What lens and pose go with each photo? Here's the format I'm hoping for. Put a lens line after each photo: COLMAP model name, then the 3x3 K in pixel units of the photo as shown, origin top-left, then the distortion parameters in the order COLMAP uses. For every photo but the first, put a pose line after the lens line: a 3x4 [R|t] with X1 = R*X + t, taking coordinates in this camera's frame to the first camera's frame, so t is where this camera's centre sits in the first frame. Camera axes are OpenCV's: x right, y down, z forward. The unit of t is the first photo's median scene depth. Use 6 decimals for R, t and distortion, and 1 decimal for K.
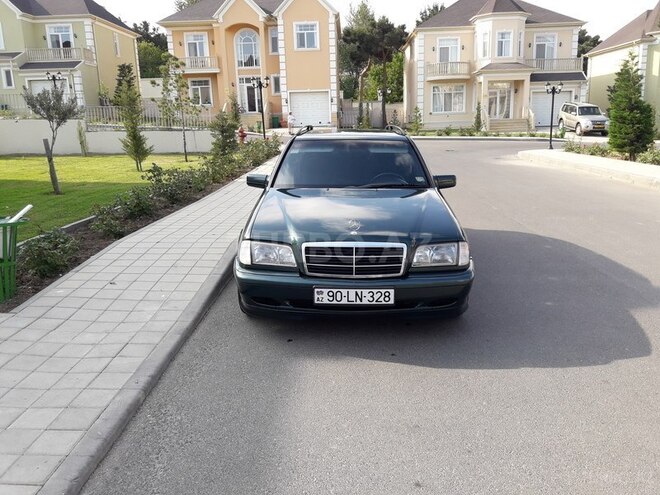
lens RADIAL K [[553.3, 0, 330.0], [0, 553.3, 247.5], [0, 0, 1]] dist [-0.006971, -0.022204]
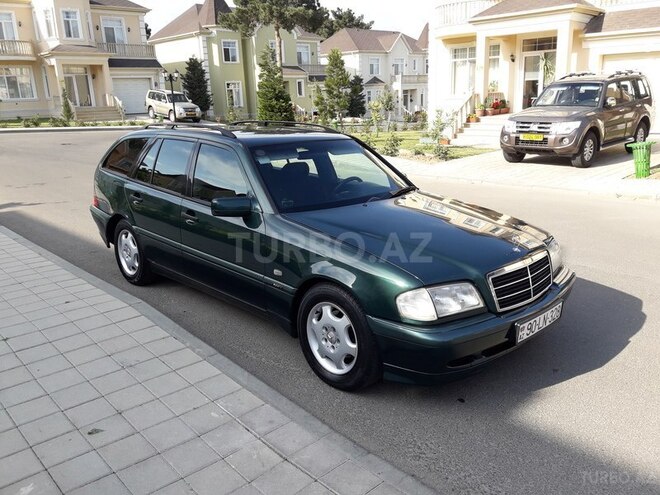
lens RADIAL K [[553.3, 0, 330.0], [0, 553.3, 247.5], [0, 0, 1]] dist [-0.006971, -0.022204]
pose [[0.687681, -0.180569, 0.703200, -0.099168], [0.163444, 0.982218, 0.092379, -0.020844], [-0.707376, 0.051406, 0.704966, 0.077395]]
